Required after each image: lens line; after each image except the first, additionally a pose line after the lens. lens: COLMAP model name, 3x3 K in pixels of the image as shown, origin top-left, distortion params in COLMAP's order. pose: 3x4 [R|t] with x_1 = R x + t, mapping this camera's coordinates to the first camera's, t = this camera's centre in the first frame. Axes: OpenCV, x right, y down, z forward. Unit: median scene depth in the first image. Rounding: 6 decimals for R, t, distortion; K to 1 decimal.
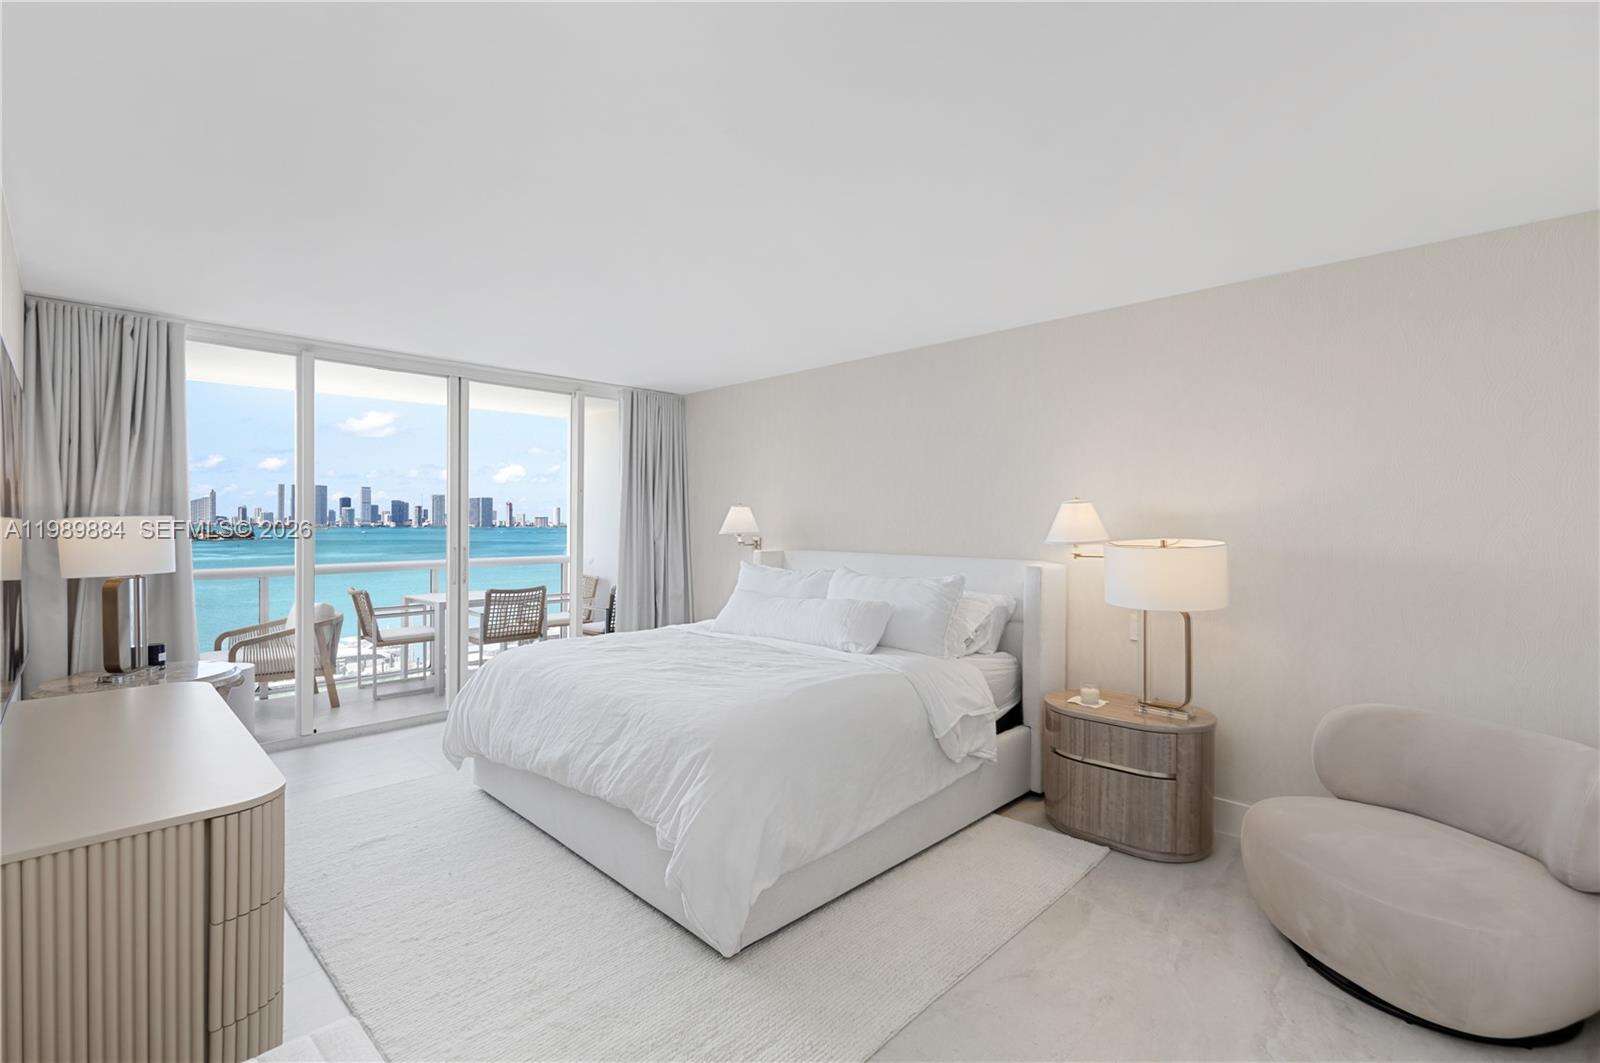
lens RADIAL K [[693.0, 0, 805.3], [0, 693.0, 532.2], [0, 0, 1]] dist [0.015378, -0.004534]
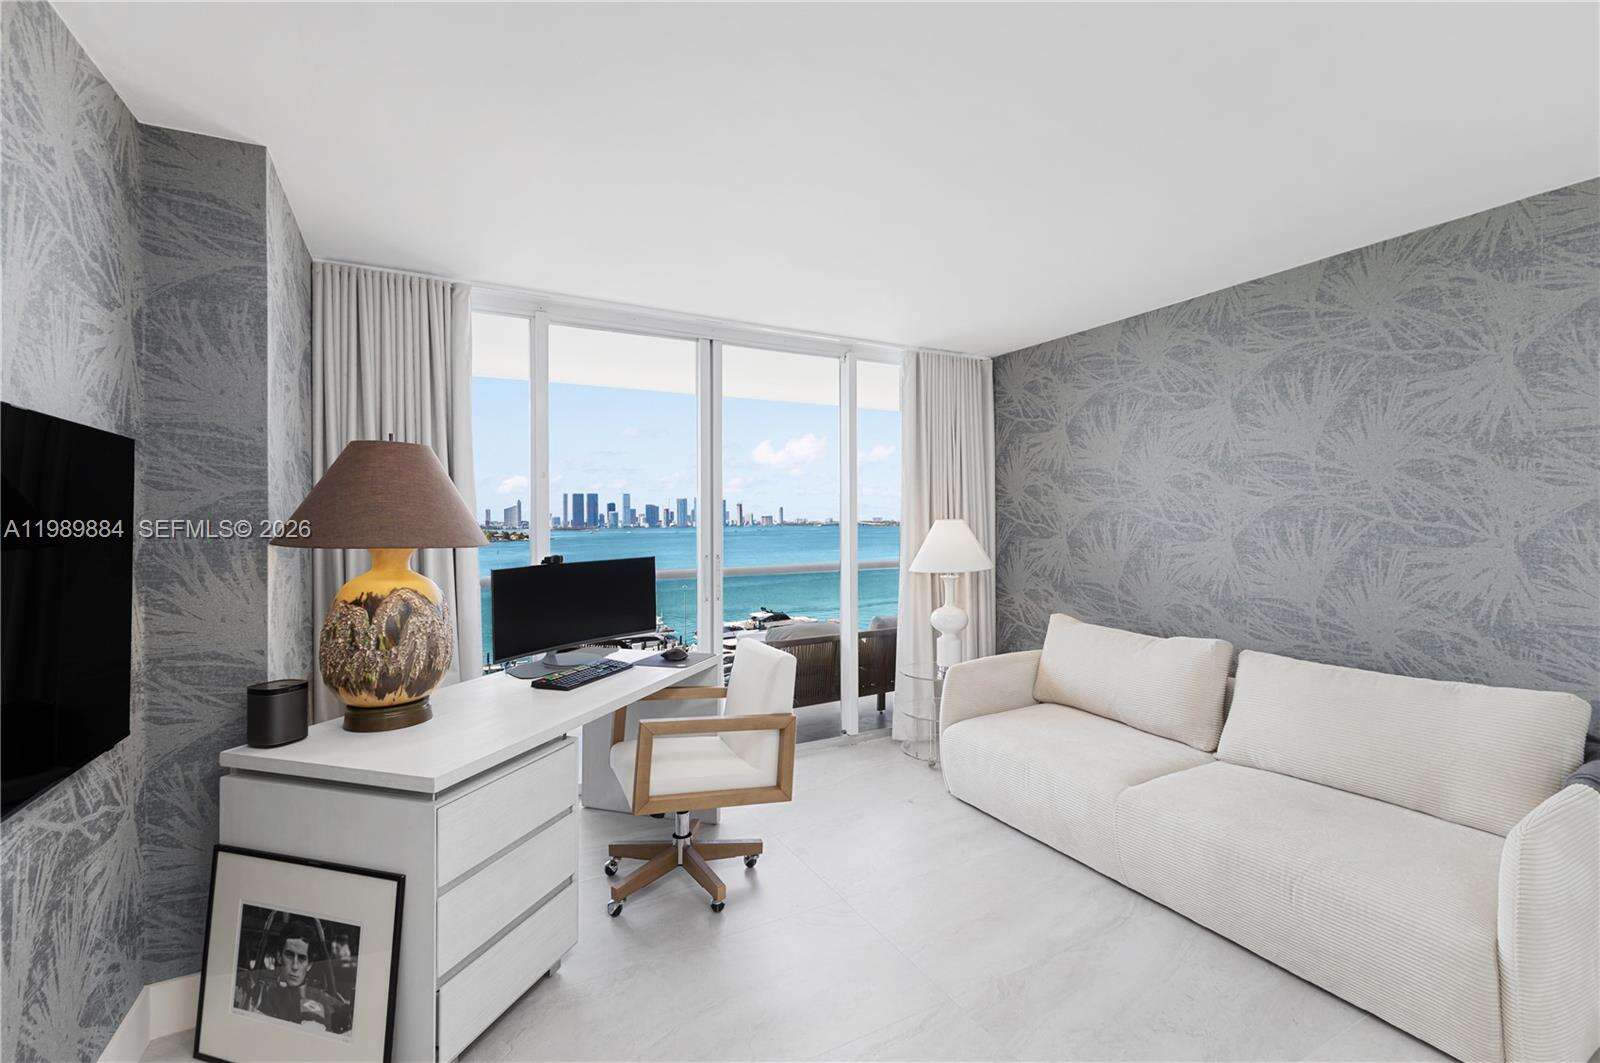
lens RADIAL K [[693.0, 0, 807.7], [0, 693.0, 523.4], [0, 0, 1]] dist [0.015378, -0.004534]
pose [[0.953198, -0.016945, -0.301872, -0.152811], [0.014846, 0.999847, -0.009247, -0.006066], [0.301983, 0.004333, 0.953303, 0.273568]]
